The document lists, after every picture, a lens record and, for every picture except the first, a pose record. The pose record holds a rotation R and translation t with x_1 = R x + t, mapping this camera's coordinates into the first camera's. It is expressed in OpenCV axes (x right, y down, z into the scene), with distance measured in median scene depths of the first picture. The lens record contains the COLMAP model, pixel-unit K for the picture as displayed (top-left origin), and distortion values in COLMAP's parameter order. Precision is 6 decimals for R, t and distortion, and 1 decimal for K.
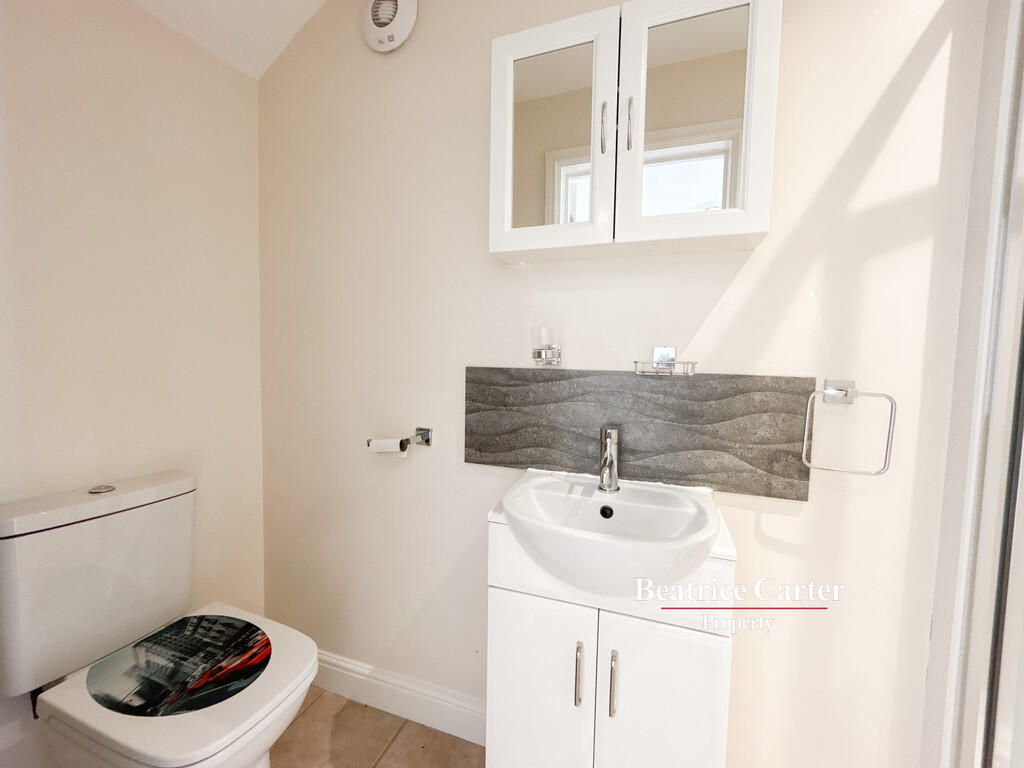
lens RADIAL K [[418.1, 0, 512.0], [0, 418.1, 384.0], [0, 0, 1]] dist [0.001955, 0.000337]
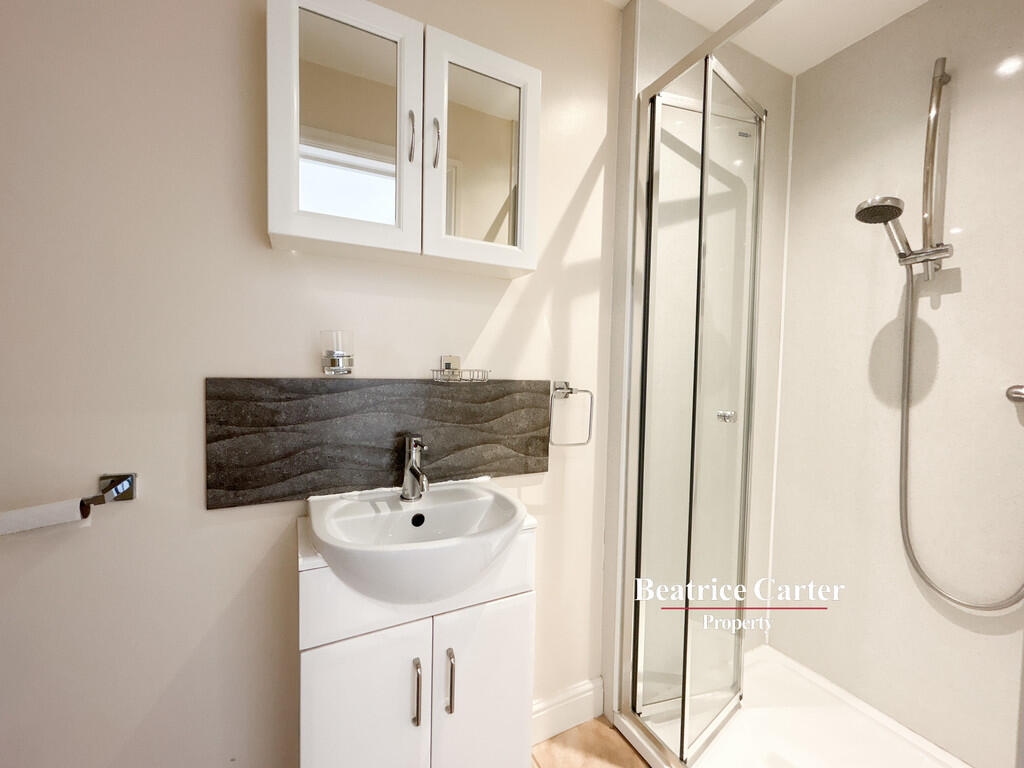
lens RADIAL K [[418.1, 0, 512.0], [0, 418.1, 384.0], [0, 0, 1]] dist [0.001955, 0.000337]
pose [[0.676804, -0.034118, 0.735373, -0.325345], [0.038237, 0.999206, 0.011166, -0.020968], [-0.735170, 0.020561, 0.677571, 0.139322]]
